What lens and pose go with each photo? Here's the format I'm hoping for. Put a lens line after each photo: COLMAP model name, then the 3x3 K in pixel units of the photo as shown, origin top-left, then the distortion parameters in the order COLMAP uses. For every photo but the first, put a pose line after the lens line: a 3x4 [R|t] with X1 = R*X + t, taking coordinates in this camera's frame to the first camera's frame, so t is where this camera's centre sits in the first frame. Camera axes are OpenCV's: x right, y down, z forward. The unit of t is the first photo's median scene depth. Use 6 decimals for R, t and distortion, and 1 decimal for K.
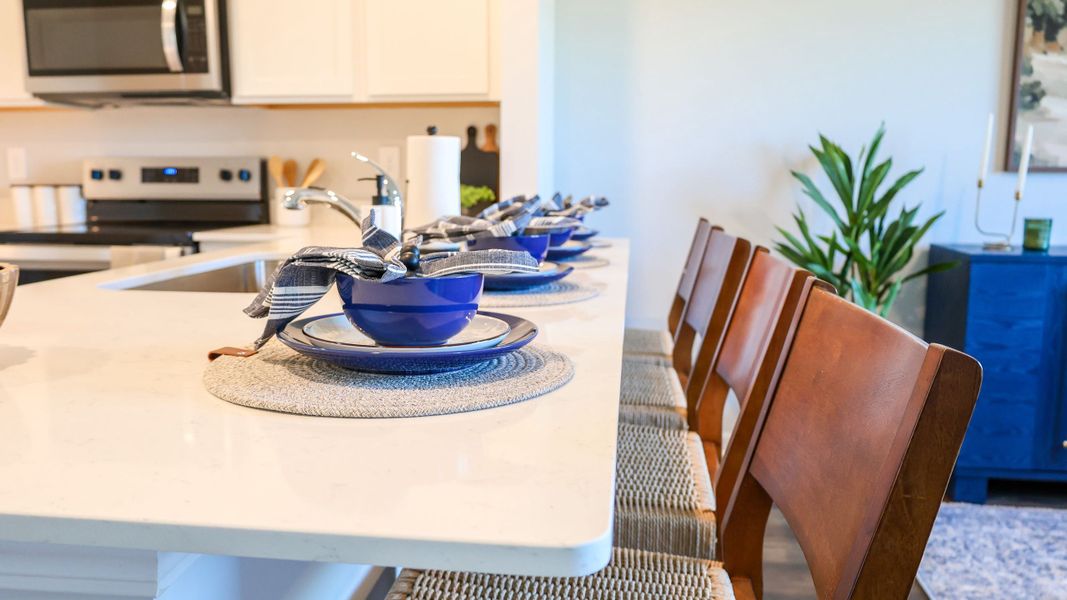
lens RADIAL K [[844.2, 0, 534.9], [0, 844.2, 295.5], [0, 0, 1]] dist [-0.009712, 0.011980]
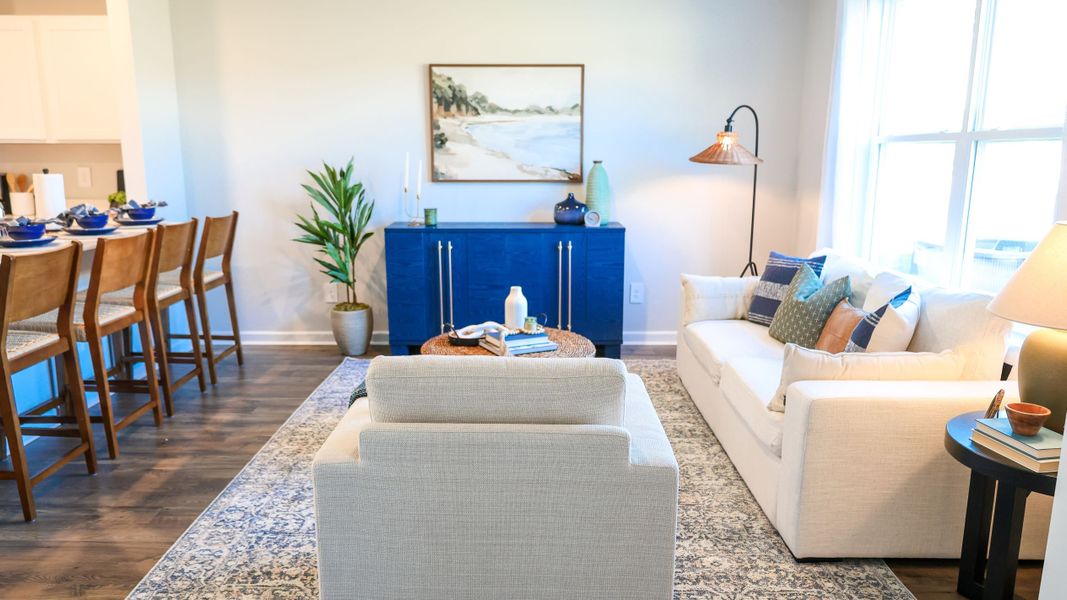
lens RADIAL K [[789.6, 0, 552.0], [0, 789.6, 315.5], [0, 0, 1]] dist [-0.000099, 0.004216]
pose [[0.991761, -0.025499, 0.125538, 0.611386], [0.017110, 0.997576, 0.067454, 0.032167], [-0.126954, -0.064750, 0.989793, -0.775156]]
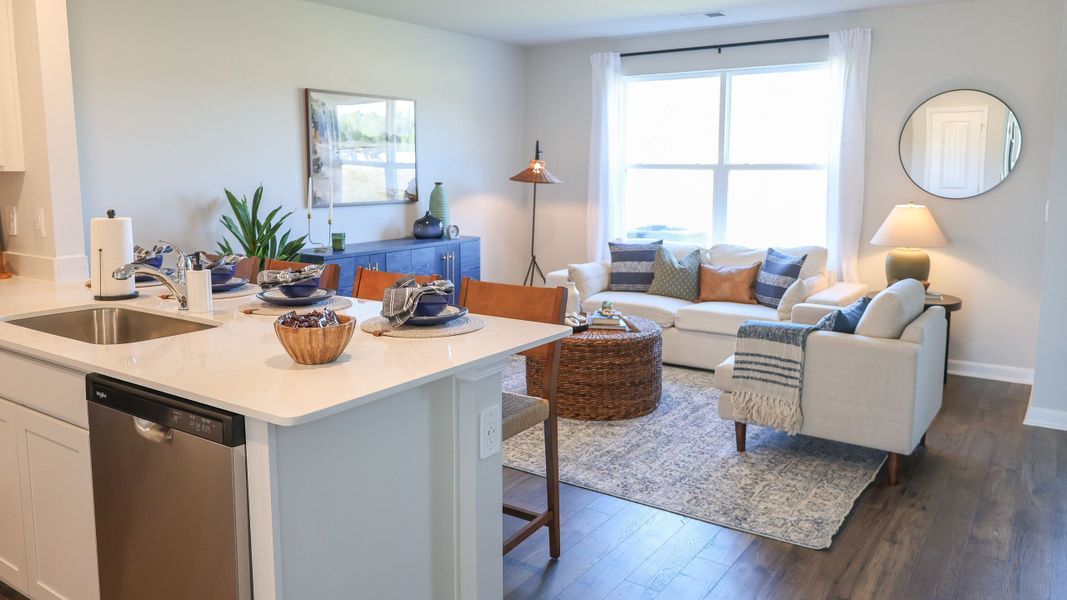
lens RADIAL K [[763.6, 0, 546.5], [0, 763.6, 280.5], [0, 0, 1]] dist [-0.006976, 0.012769]
pose [[0.442454, -0.133373, 0.886818, -0.696355], [0.122521, 0.988597, 0.087551, -0.076064], [-0.888382, 0.069916, 0.453750, -0.174098]]
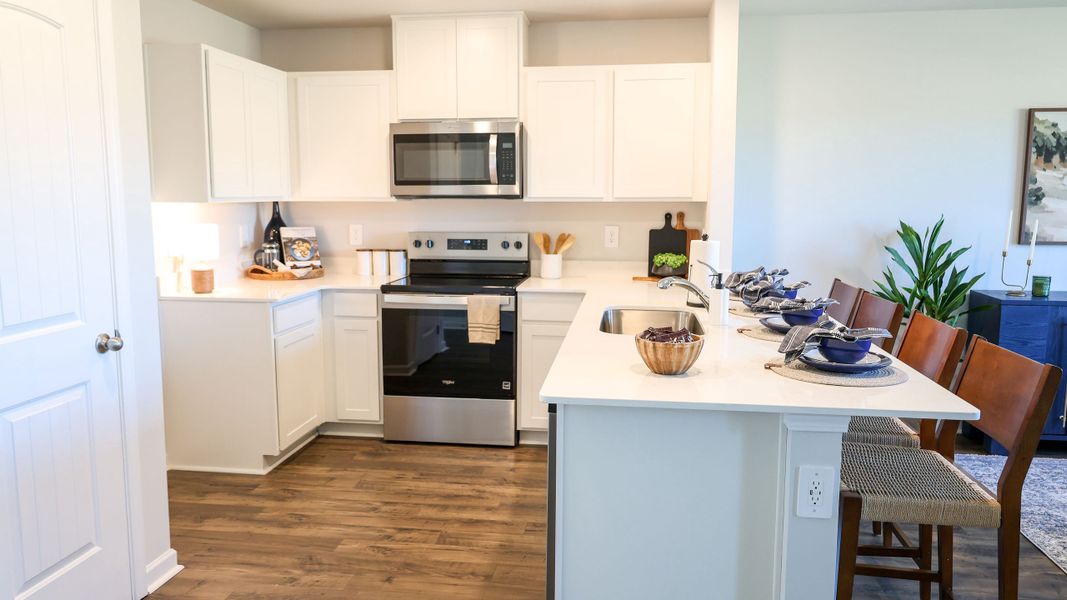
lens RADIAL K [[789.6, 0, 530.0], [0, 789.6, 292.5], [0, 0, 1]] dist [-0.000099, 0.004216]
pose [[0.999972, -0.002321, -0.007083, -0.348875], [0.002246, 0.999942, -0.010526, -0.045090], [0.007107, 0.010510, 0.999920, -0.485521]]
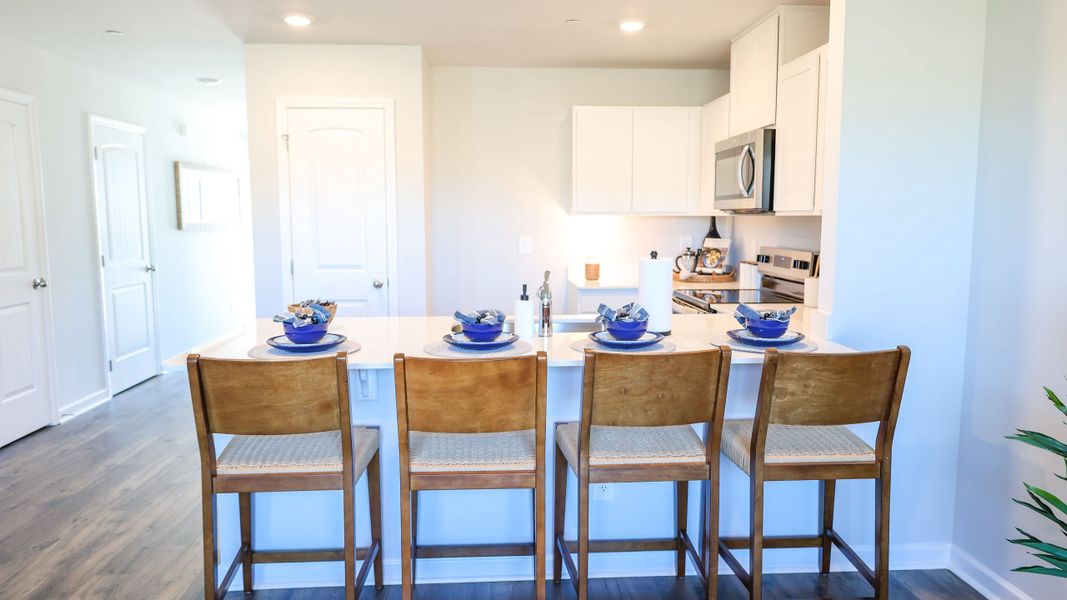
lens RADIAL K [[763.6, 0, 515.1], [0, 763.6, 296.7], [0, 0, 1]] dist [-0.006976, 0.012769]
pose [[0.163331, 0.100230, -0.981467, 0.878203], [-0.131235, 0.988192, 0.079077, -0.143206], [0.977804, 0.115887, 0.174556, 0.376096]]
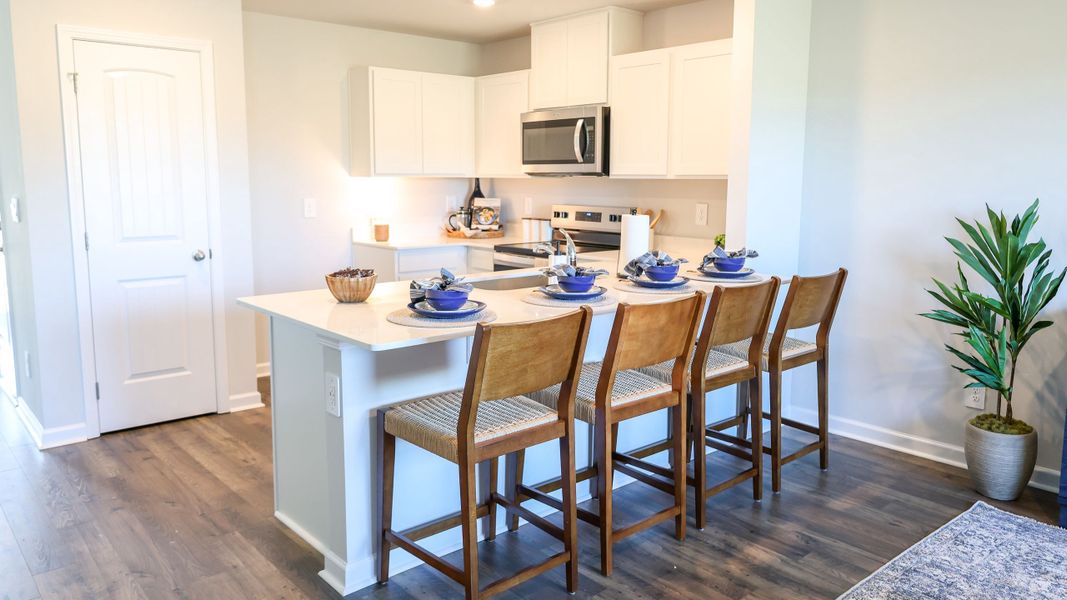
lens RADIAL K [[789.6, 0, 513.3], [0, 789.6, 278.6], [0, 0, 1]] dist [-0.000099, 0.004216]
pose [[0.730982, 0.087656, -0.676744, 0.630903], [-0.093250, 0.995244, 0.028187, -0.053875], [0.675996, 0.042502, 0.735679, -0.323027]]
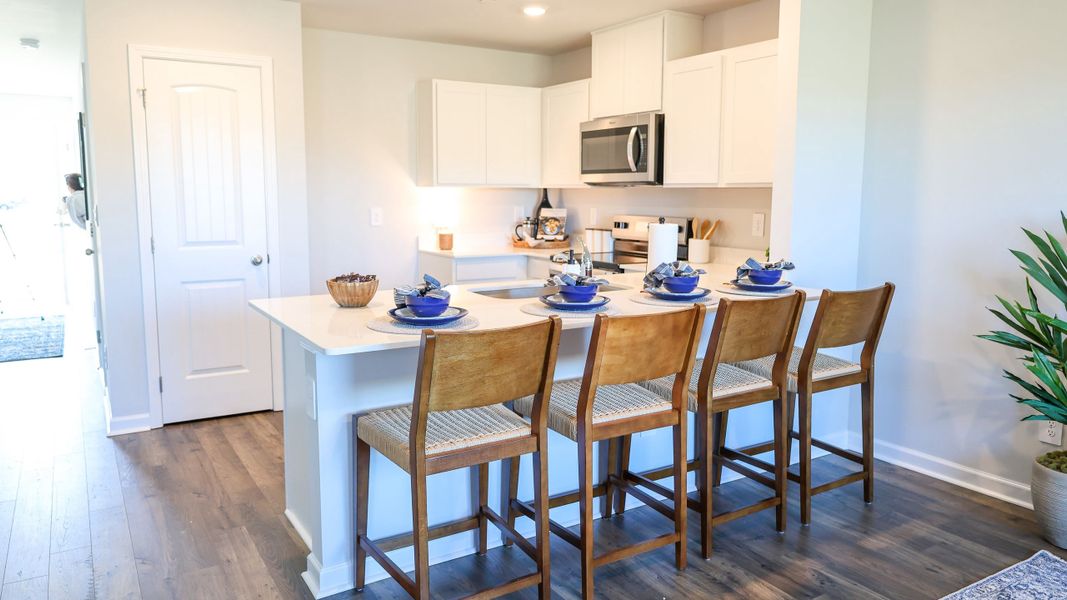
lens RADIAL K [[763.6, 0, 515.6], [0, 763.6, 282.7], [0, 0, 1]] dist [-0.006976, 0.012769]
pose [[0.610494, 0.093743, -0.786454, 0.699355], [-0.107955, 0.993553, 0.034627, -0.063705], [0.784629, 0.063762, 0.616677, -0.160311]]
